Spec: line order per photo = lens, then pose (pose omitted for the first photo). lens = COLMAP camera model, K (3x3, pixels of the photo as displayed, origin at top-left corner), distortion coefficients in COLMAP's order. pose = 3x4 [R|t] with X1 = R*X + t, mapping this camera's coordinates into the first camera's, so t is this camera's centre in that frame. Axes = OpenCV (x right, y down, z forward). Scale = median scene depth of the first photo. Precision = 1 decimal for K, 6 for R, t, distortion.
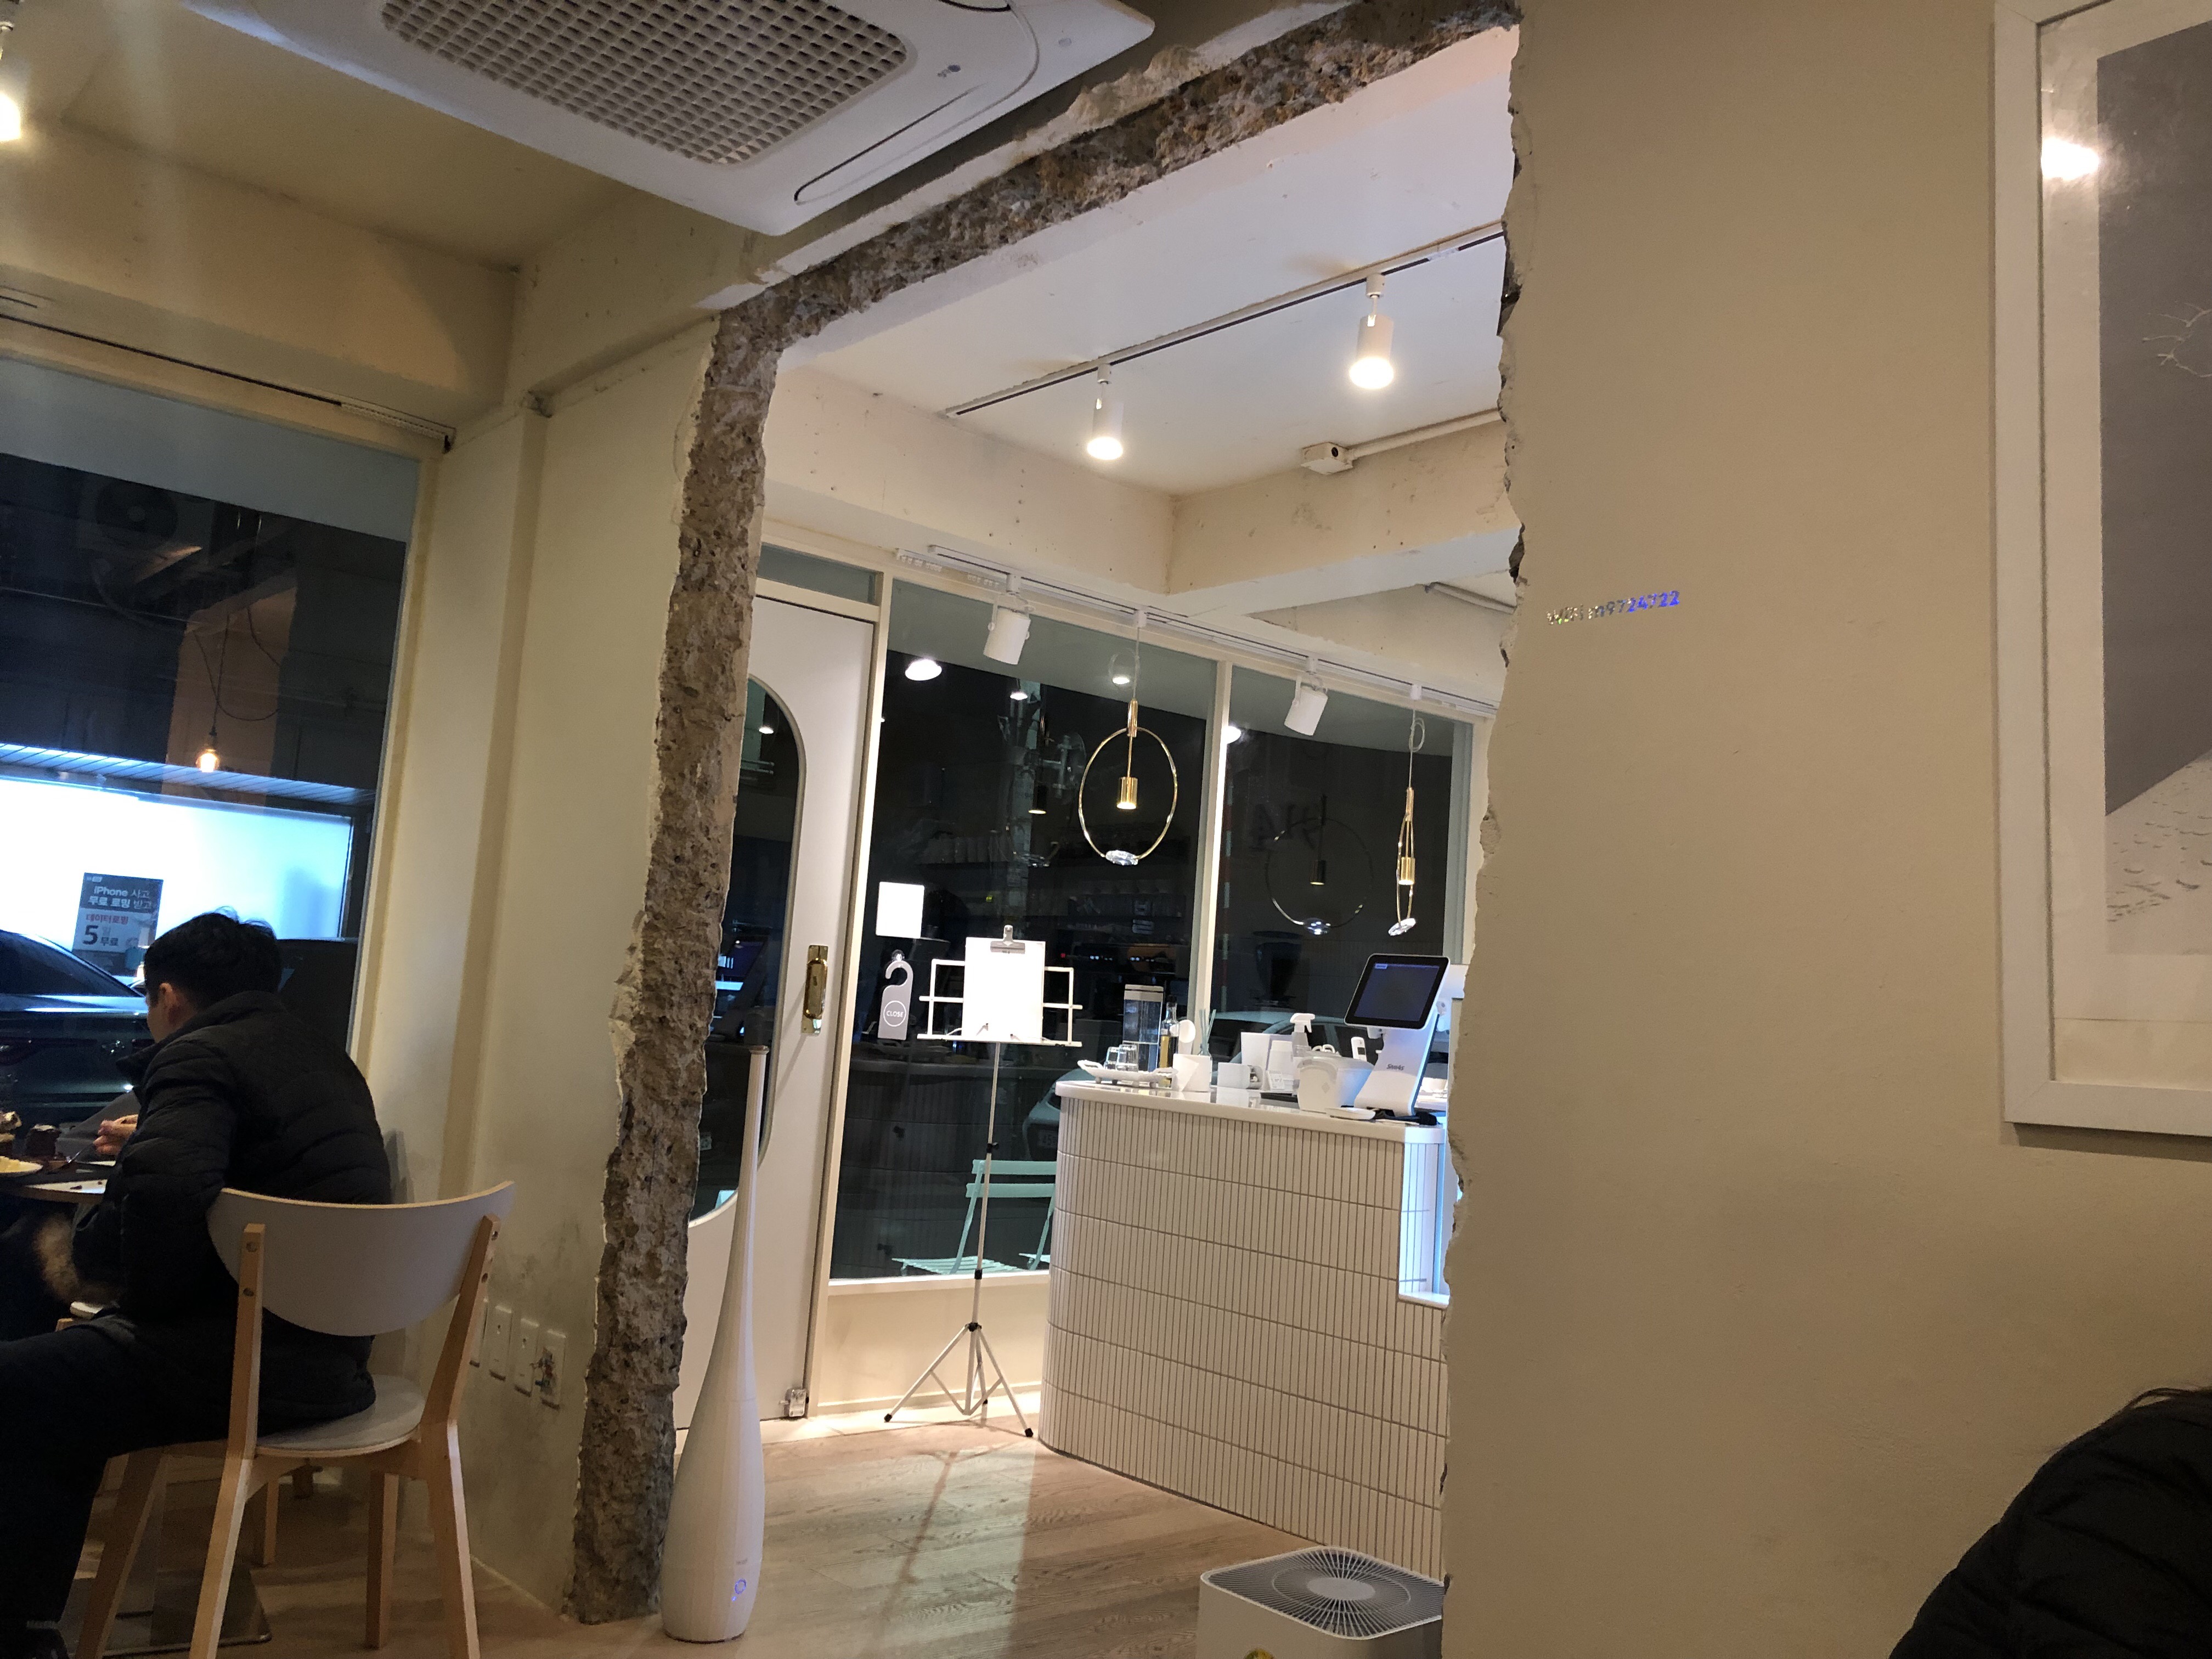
lens RADIAL K [[1795.0, 0, 1107.0], [0, 1795.0, 831.1], [0, 0, 1]] dist [0.018556, -0.020219]
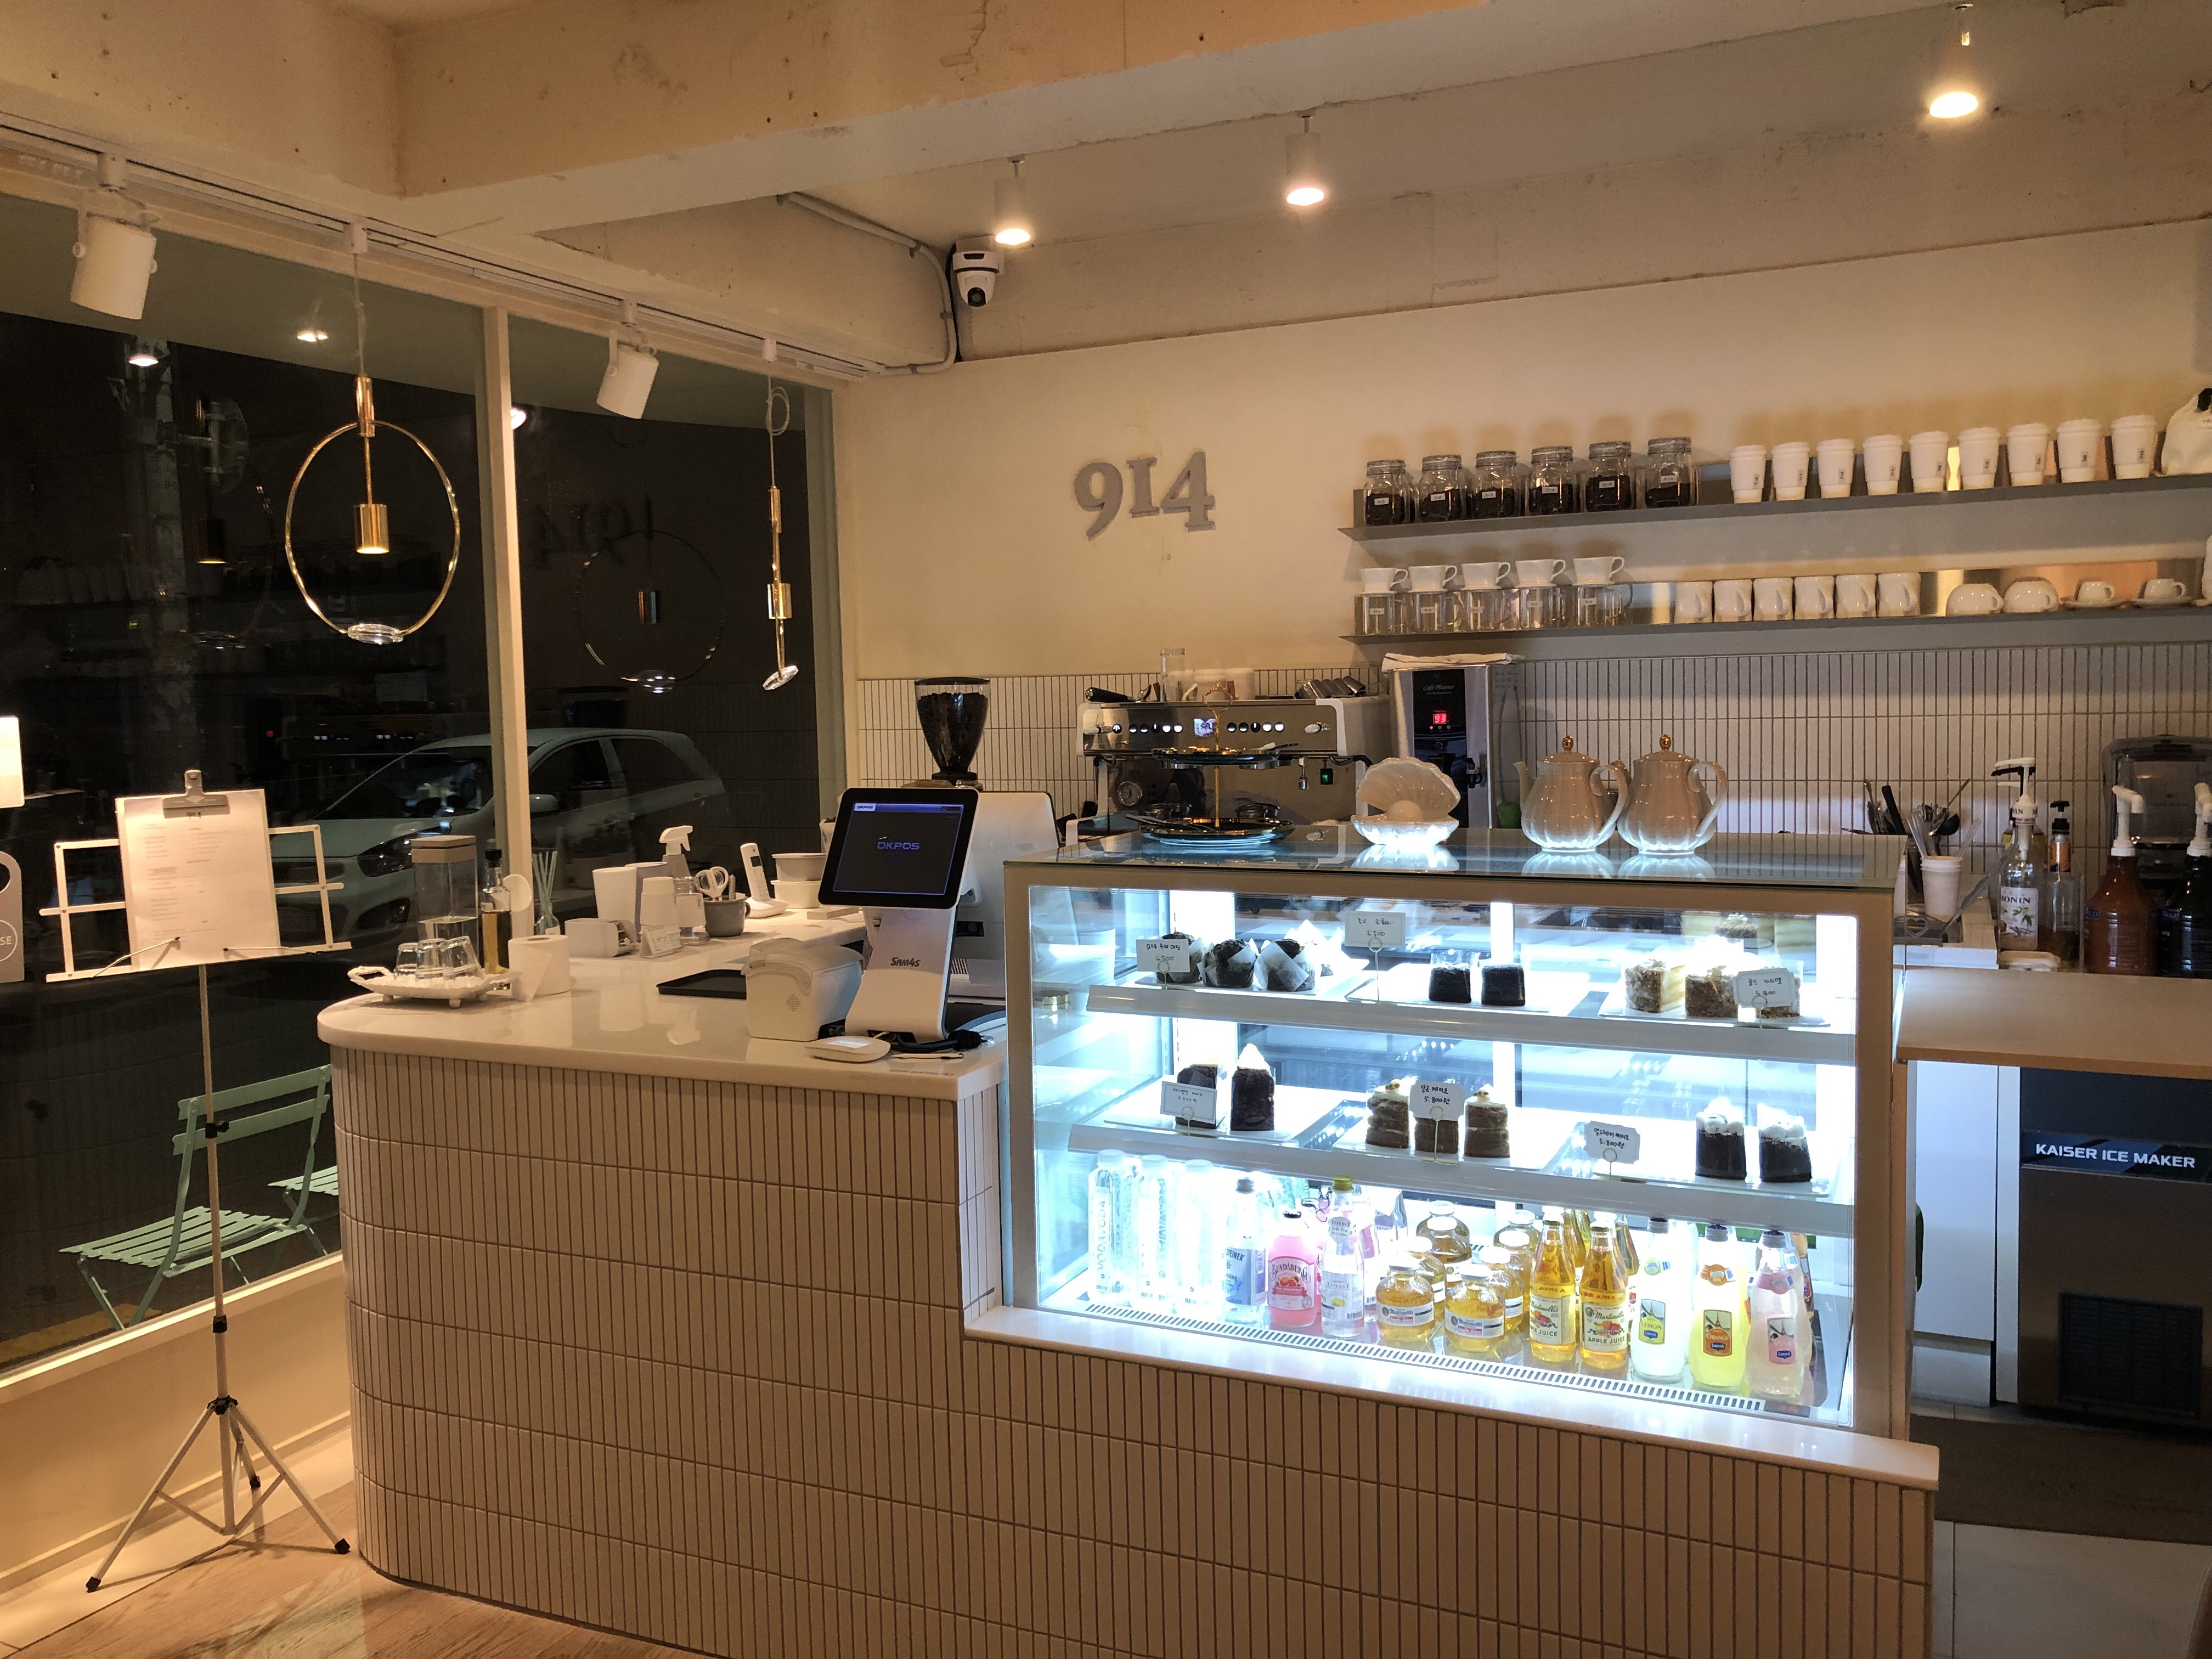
lens RADIAL K [[1795.0, 0, 1120.8], [0, 1795.0, 808.4], [0, 0, 1]] dist [0.018556, -0.020219]
pose [[0.904391, -0.122180, 0.408838, -0.021660], [0.045345, 0.980223, 0.192630, -0.036178], [-0.424288, -0.155674, 0.892046, 0.326927]]
